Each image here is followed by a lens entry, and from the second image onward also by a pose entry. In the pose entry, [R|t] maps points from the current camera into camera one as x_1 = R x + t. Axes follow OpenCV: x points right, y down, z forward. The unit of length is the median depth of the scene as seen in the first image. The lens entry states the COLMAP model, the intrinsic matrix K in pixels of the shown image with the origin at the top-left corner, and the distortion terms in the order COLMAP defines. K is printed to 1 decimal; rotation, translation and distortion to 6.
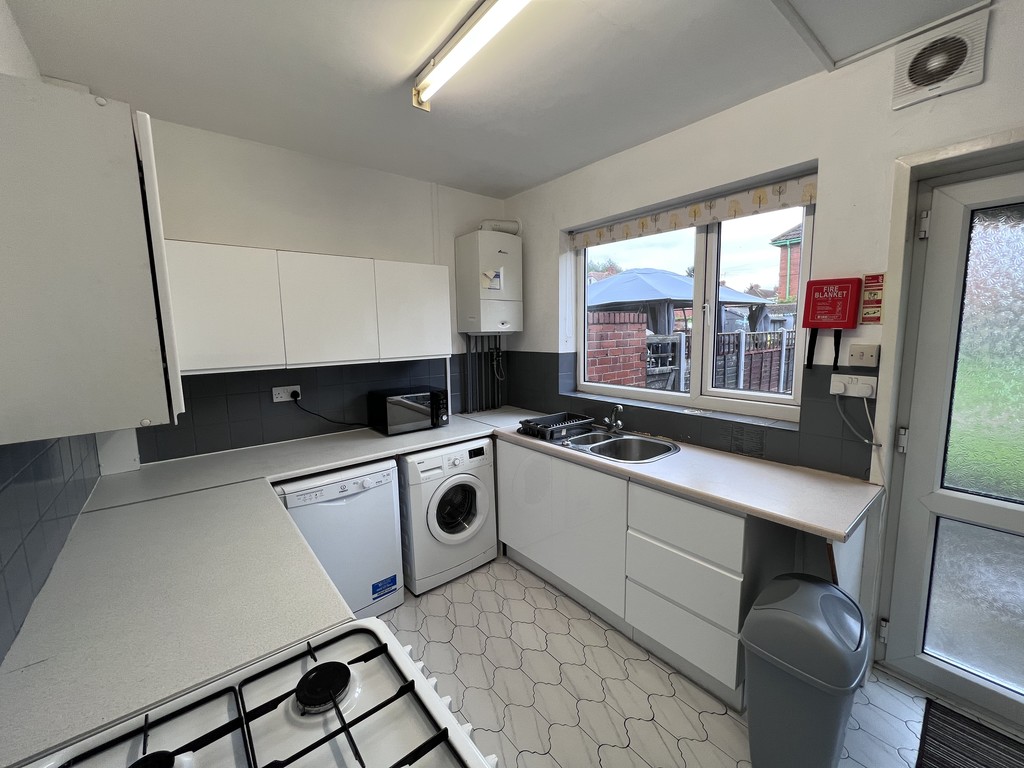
lens RADIAL K [[411.9, 0, 510.1], [0, 411.9, 378.5], [0, 0, 1]] dist [0.001935, -0.004756]
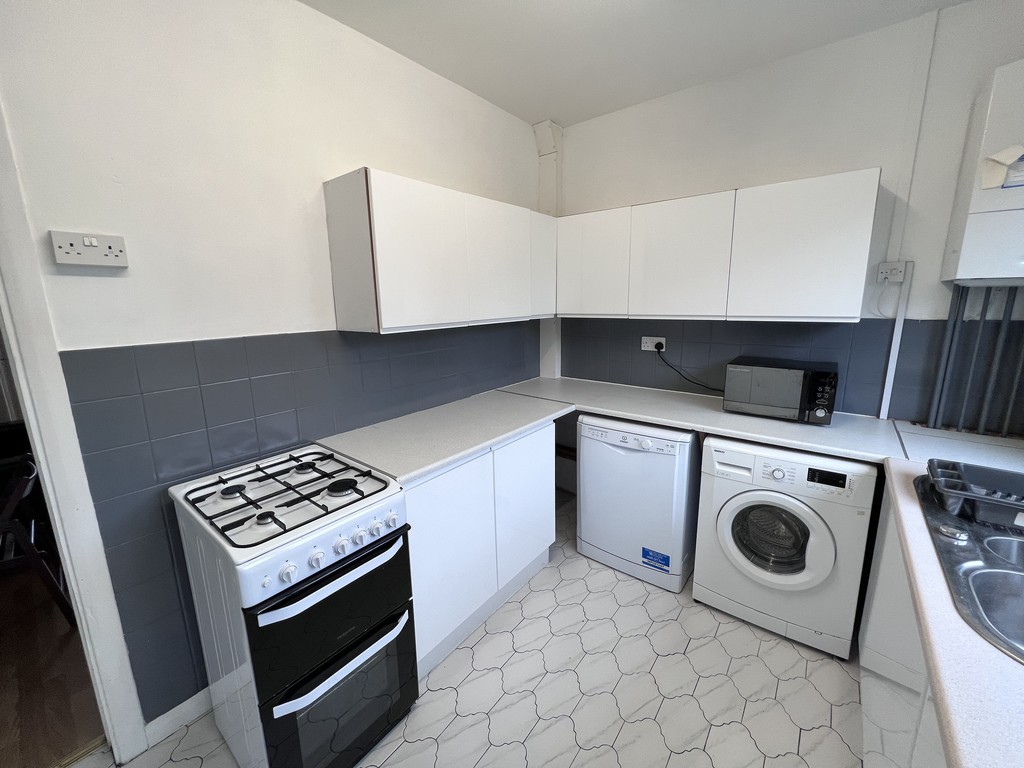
lens RADIAL K [[408.9, 0, 506.7], [0, 408.9, 376.9], [0, 0, 1]] dist [0.000715, 0.000090]
pose [[0.206821, 0.202855, -0.957118, 0.409081], [-0.100982, 0.977471, 0.185348, -0.037583], [0.973153, 0.058317, 0.222646, 0.411958]]
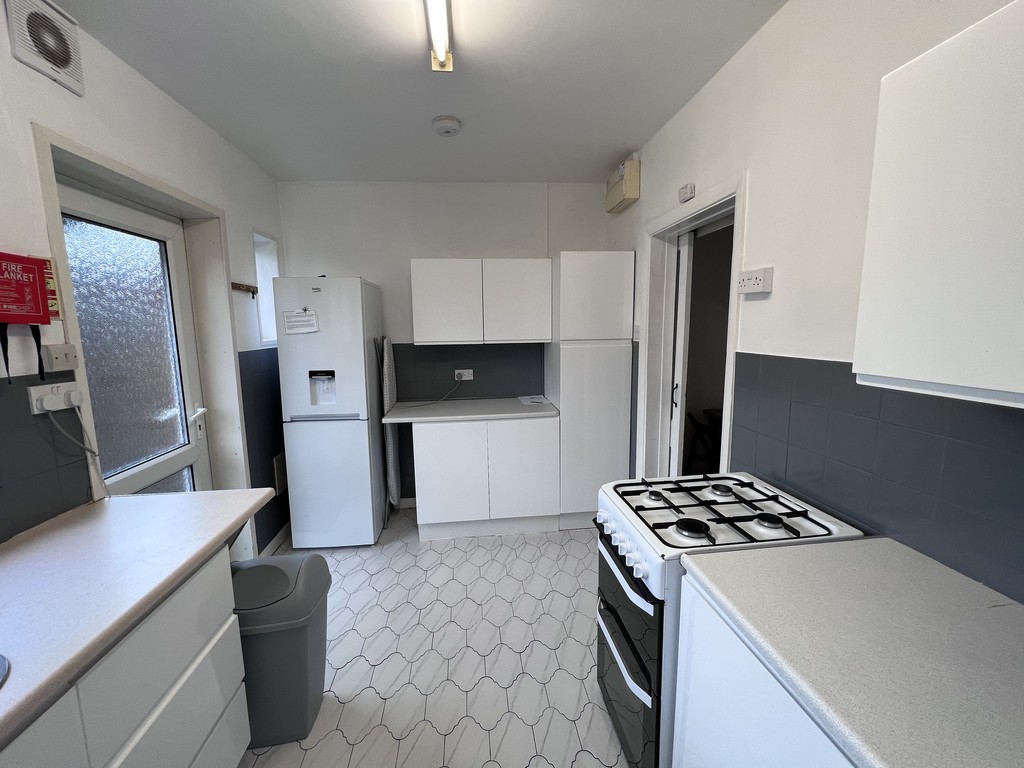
lens RADIAL K [[408.9, 0, 506.7], [0, 408.9, 376.9], [0, 0, 1]] dist [0.000715, 0.000090]
pose [[-0.838853, -0.039198, 0.542944, -0.226788], [0.094122, 0.971938, 0.215588, -0.076082], [-0.536159, 0.231949, -0.811624, 0.822580]]
